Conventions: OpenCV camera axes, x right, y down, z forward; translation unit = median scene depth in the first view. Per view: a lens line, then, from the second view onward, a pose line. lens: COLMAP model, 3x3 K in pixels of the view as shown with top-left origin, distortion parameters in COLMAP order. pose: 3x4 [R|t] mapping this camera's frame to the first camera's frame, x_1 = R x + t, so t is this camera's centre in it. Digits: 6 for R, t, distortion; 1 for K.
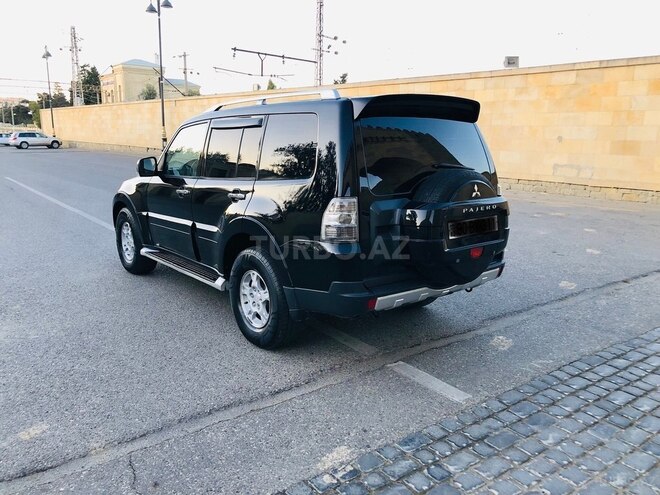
lens RADIAL K [[535.3, 0, 327.2], [0, 535.3, 244.5], [0, 0, 1]] dist [0.021346, -0.009483]
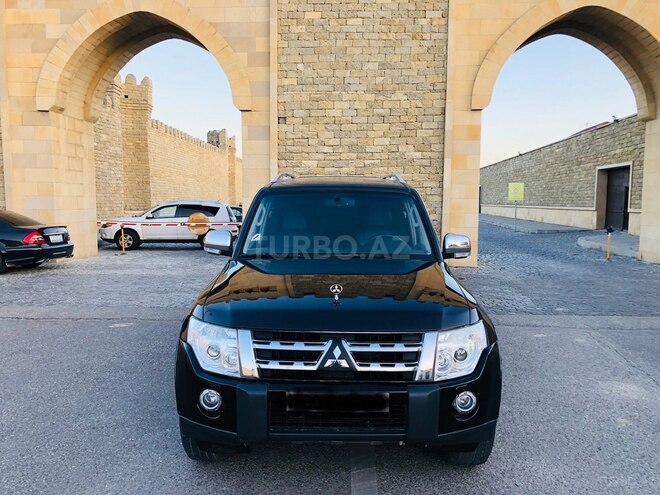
lens RADIAL K [[535.3, 0, 329.2], [0, 535.3, 252.9], [0, 0, 1]] dist [0.021346, -0.009483]
pose [[-0.774355, -0.078968, 0.627805, -0.824513], [0.112364, 0.959251, 0.259252, -0.435771], [-0.622695, 0.271296, -0.733928, 2.047592]]
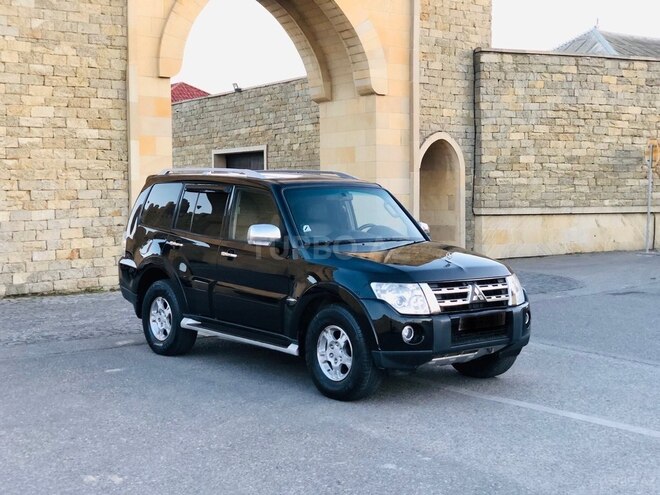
lens RADIAL K [[970.7, 0, 330.8], [0, 970.7, 253.7], [0, 0, 1]] dist [0.078039, 0.000000]
pose [[-0.999938, -0.007519, -0.008267, -0.180265], [-0.009389, 0.966450, 0.256685, -0.676494], [0.006060, 0.256747, -0.966460, 3.288306]]
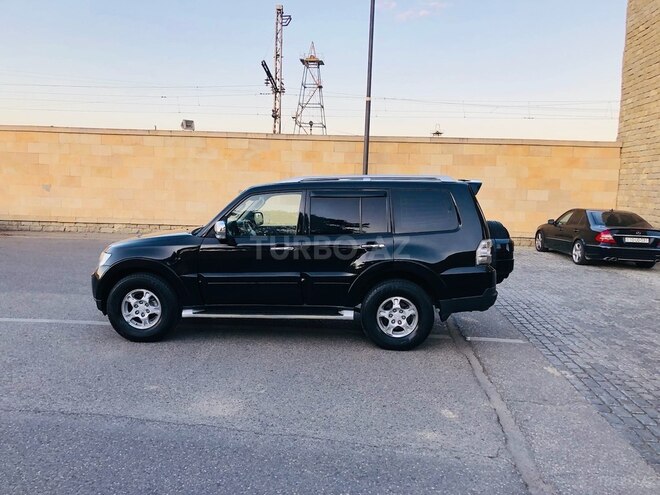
lens RADIAL K [[535.3, 0, 331.8], [0, 535.3, 249.2], [0, 0, 1]] dist [0.021346, -0.009483]
pose [[0.656203, -0.078760, 0.750463, -1.195333], [0.133351, 0.990989, -0.012599, -0.075665], [-0.742708, 0.108342, 0.660792, 0.156769]]
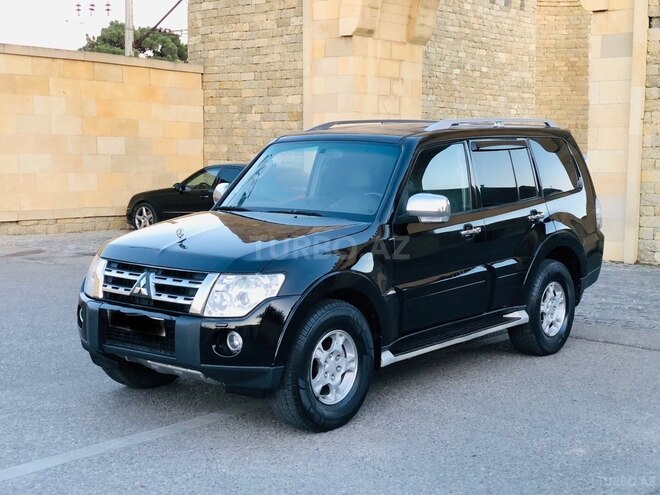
lens RADIAL K [[974.7, 0, 331.0], [0, 974.7, 248.2], [0, 0, 1]] dist [0.055927, 0.000000]
pose [[-0.214457, -0.110482, 0.970465, -1.761684], [0.185296, 0.970937, 0.151483, -0.360513], [-0.958996, 0.212309, -0.187752, 1.618612]]
